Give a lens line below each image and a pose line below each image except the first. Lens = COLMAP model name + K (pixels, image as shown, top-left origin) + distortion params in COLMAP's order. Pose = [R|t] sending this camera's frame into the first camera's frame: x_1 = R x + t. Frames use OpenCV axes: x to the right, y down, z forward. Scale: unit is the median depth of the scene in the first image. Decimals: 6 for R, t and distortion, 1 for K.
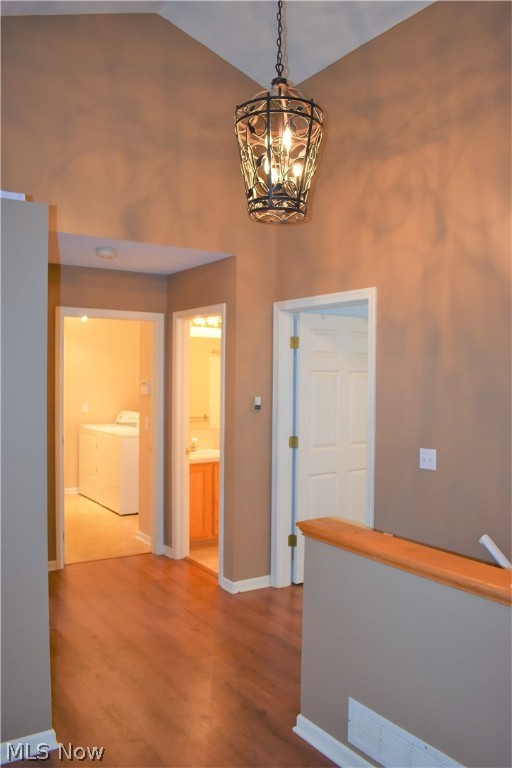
lens RADIAL K [[601.4, 0, 265.4], [0, 601.4, 384.8], [0, 0, 1]] dist [-0.093476, 0.014804]
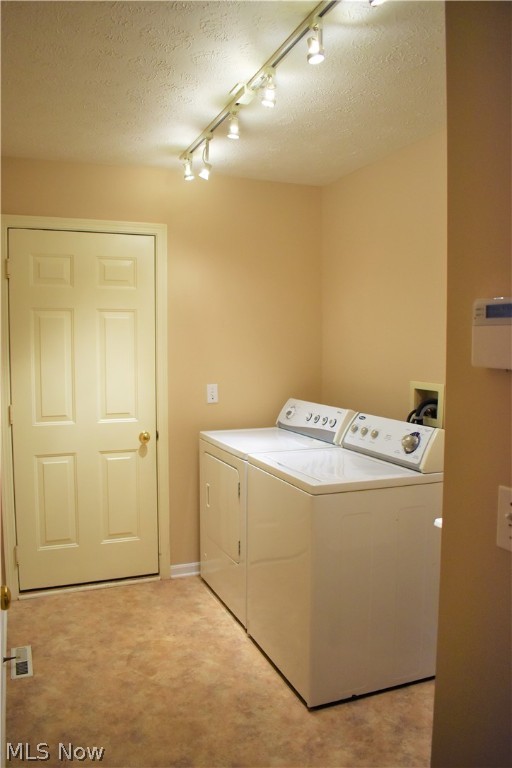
lens RADIAL K [[601.4, 0, 255.9], [0, 601.4, 384.3], [0, 0, 1]] dist [-0.093476, 0.014804]
pose [[0.975025, 0.003617, -0.222064, -0.167496], [0.007213, 0.998824, 0.047937, 0.009892], [0.221977, -0.048342, 0.973853, 0.561224]]
